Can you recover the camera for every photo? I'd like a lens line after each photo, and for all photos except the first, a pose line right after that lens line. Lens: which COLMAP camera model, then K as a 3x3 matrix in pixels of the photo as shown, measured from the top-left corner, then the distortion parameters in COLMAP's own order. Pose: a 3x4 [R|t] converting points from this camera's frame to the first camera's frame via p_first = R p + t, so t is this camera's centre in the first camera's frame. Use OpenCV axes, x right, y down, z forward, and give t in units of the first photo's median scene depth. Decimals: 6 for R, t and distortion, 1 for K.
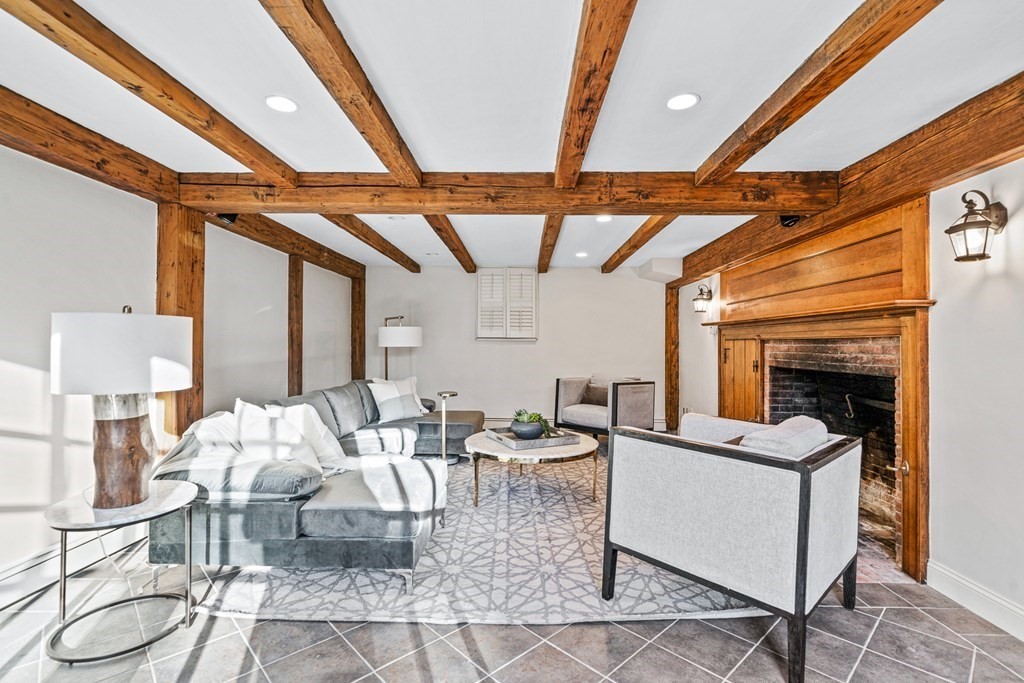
lens RADIAL K [[491.0, 0, 507.2], [0, 491.0, 341.7], [0, 0, 1]] dist [0.000386, -0.000145]
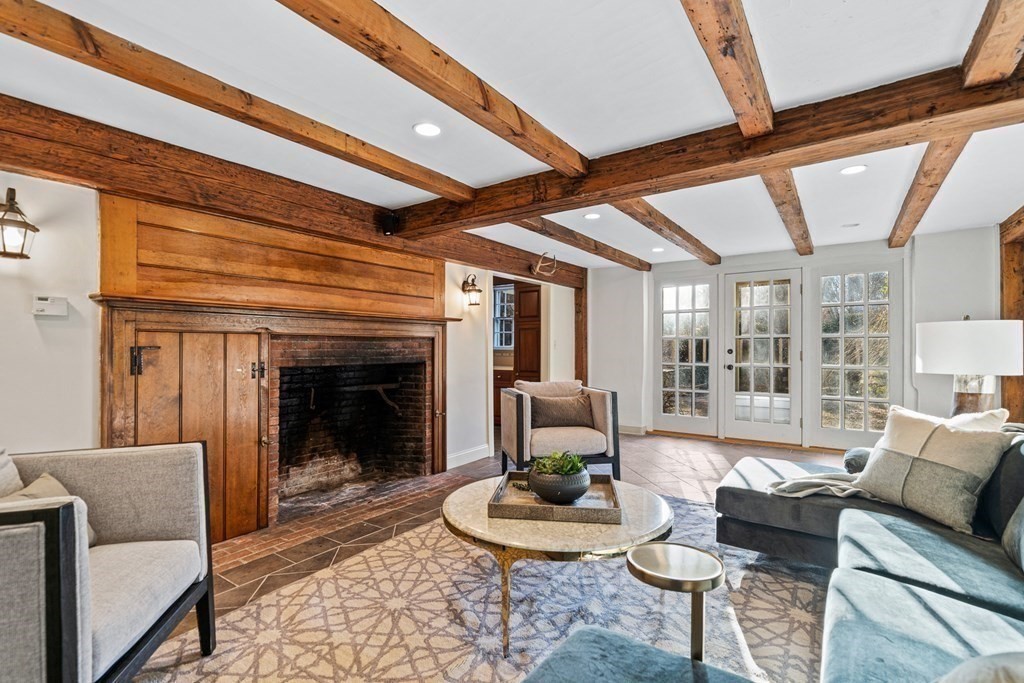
lens RADIAL K [[491.0, 0, 507.2], [0, 491.0, 341.7], [0, 0, 1]] dist [0.000386, -0.000145]
pose [[-0.843502, 0.002488, 0.537120, -0.260382], [-0.005595, 0.999894, -0.013419, 0.019575], [-0.537097, -0.014324, -0.843399, 1.807686]]
